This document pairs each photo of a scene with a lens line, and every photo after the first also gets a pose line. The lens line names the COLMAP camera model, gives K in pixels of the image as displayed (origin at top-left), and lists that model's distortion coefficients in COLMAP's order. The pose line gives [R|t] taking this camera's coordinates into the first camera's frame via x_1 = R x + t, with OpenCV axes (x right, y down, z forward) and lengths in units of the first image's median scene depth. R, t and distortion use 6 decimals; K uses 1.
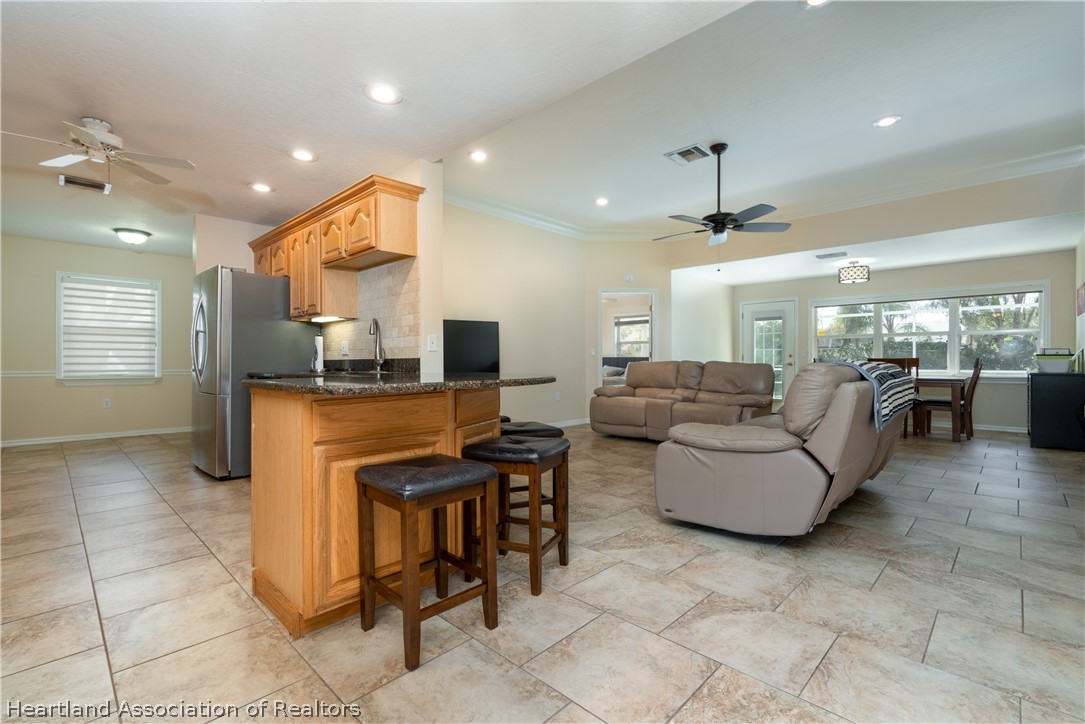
lens RADIAL K [[497.4, 0, 539.7], [0, 497.4, 359.7], [0, 0, 1]] dist [-0.001484, -0.000637]
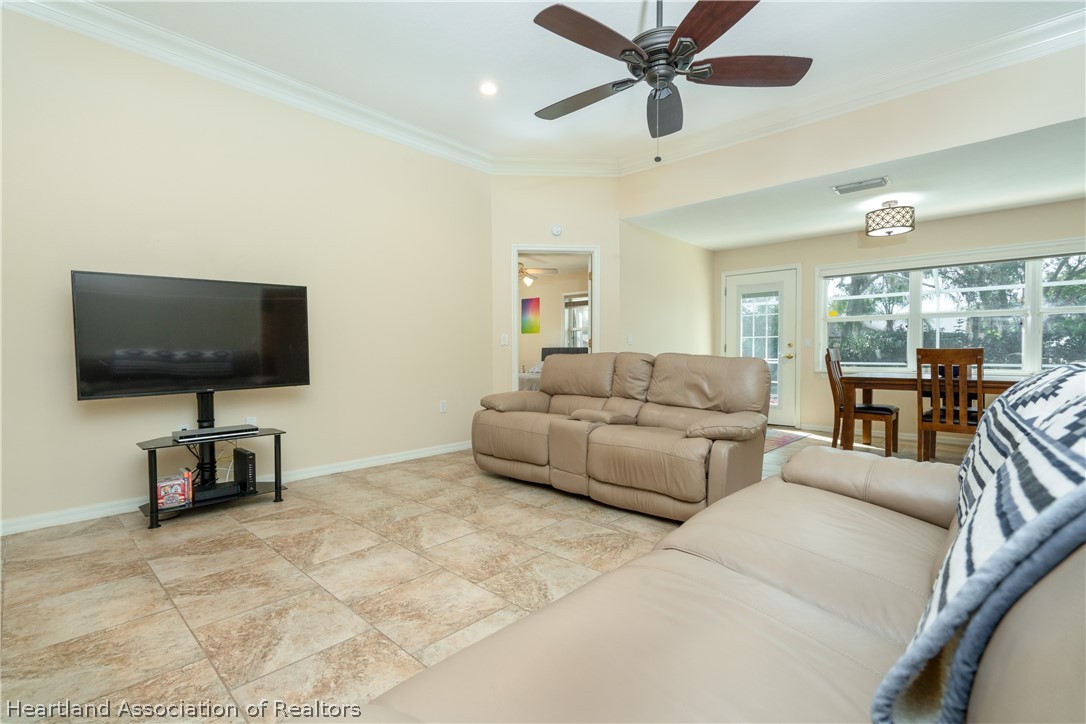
lens RADIAL K [[497.8, 0, 544.5], [0, 497.8, 361.4], [0, 0, 1]] dist [-0.001484, -0.000637]
pose [[0.999705, 0.000491, 0.024299, 0.164251], [-0.001017, 0.999766, 0.021630, -0.000602], [-0.024283, -0.021649, 0.999471, 0.358629]]
